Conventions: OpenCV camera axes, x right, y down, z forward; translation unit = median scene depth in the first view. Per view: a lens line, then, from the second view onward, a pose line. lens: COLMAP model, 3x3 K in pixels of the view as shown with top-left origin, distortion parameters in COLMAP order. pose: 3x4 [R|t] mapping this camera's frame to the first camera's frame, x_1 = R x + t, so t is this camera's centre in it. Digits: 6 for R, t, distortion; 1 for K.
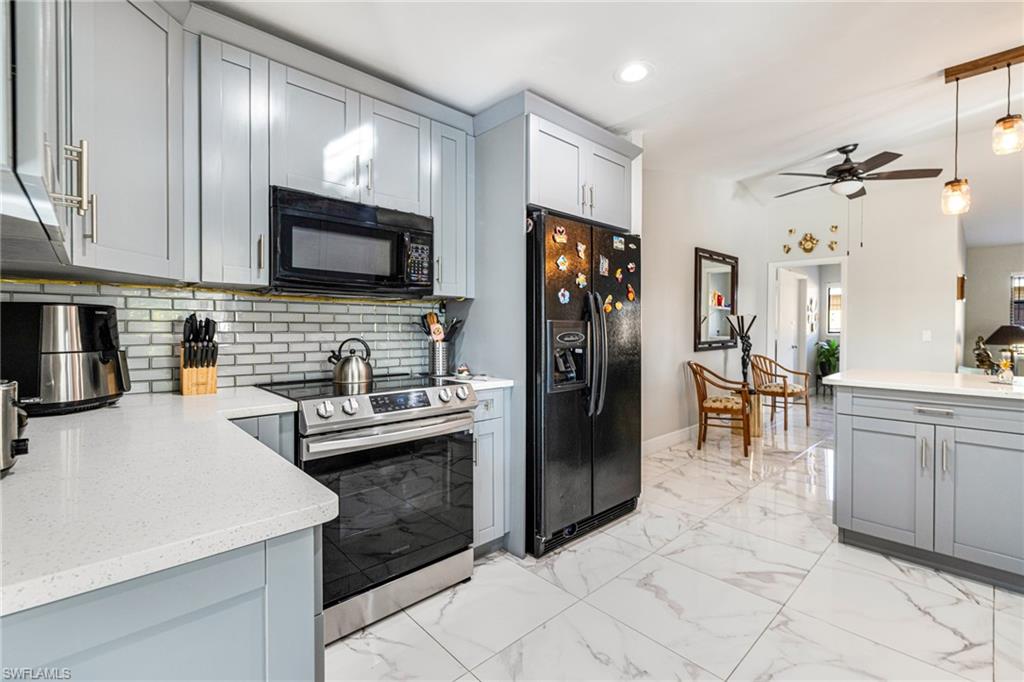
lens RADIAL K [[450.6, 0, 507.9], [0, 450.6, 333.1], [0, 0, 1]] dist [-0.001834, 0.001337]
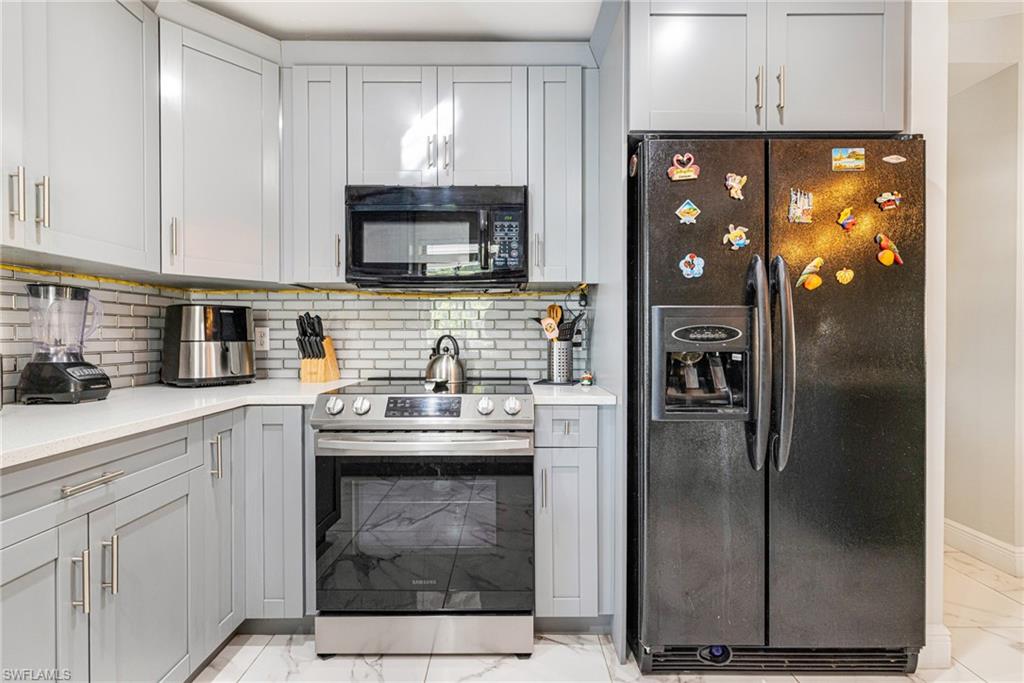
lens RADIAL K [[450.6, 0, 510.4], [0, 450.6, 339.7], [0, 0, 1]] dist [-0.001834, 0.001337]
pose [[0.736916, 0.003480, -0.675976, 0.376501], [-0.007019, 0.999972, -0.002505, 0.022234], [0.675948, 0.006591, 0.736920, 0.405149]]
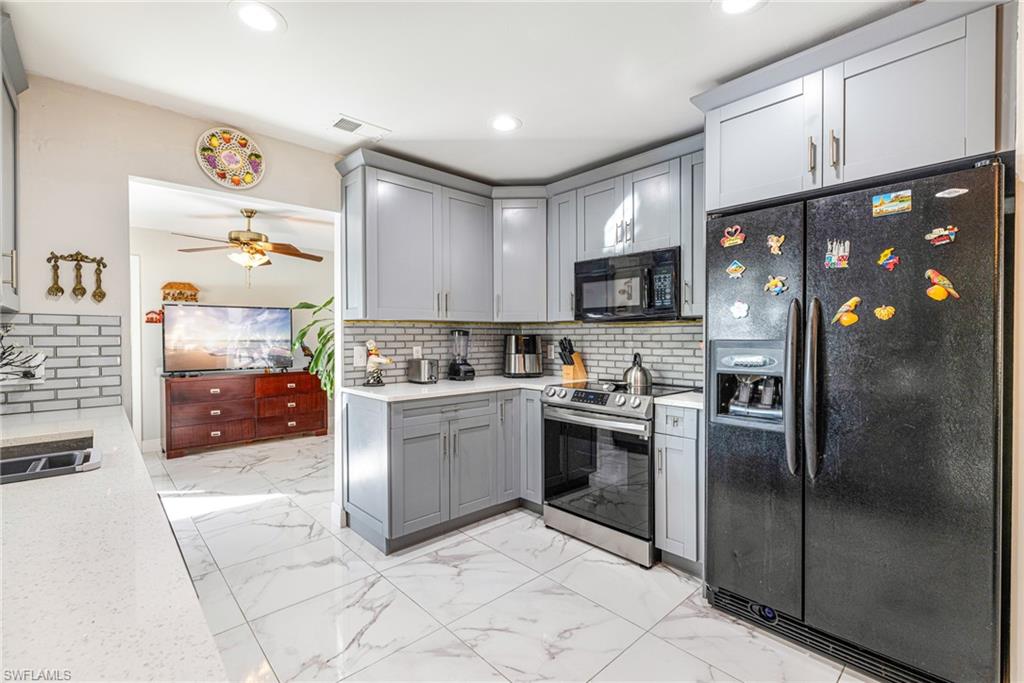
lens RADIAL K [[450.6, 0, 509.8], [0, 450.6, 343.4], [0, 0, 1]] dist [-0.001834, 0.001337]
pose [[-0.002846, 0.010569, -0.999940, 0.991382], [-0.009868, 0.999895, 0.010596, -0.027313], [0.999947, 0.009898, -0.002741, 0.622058]]
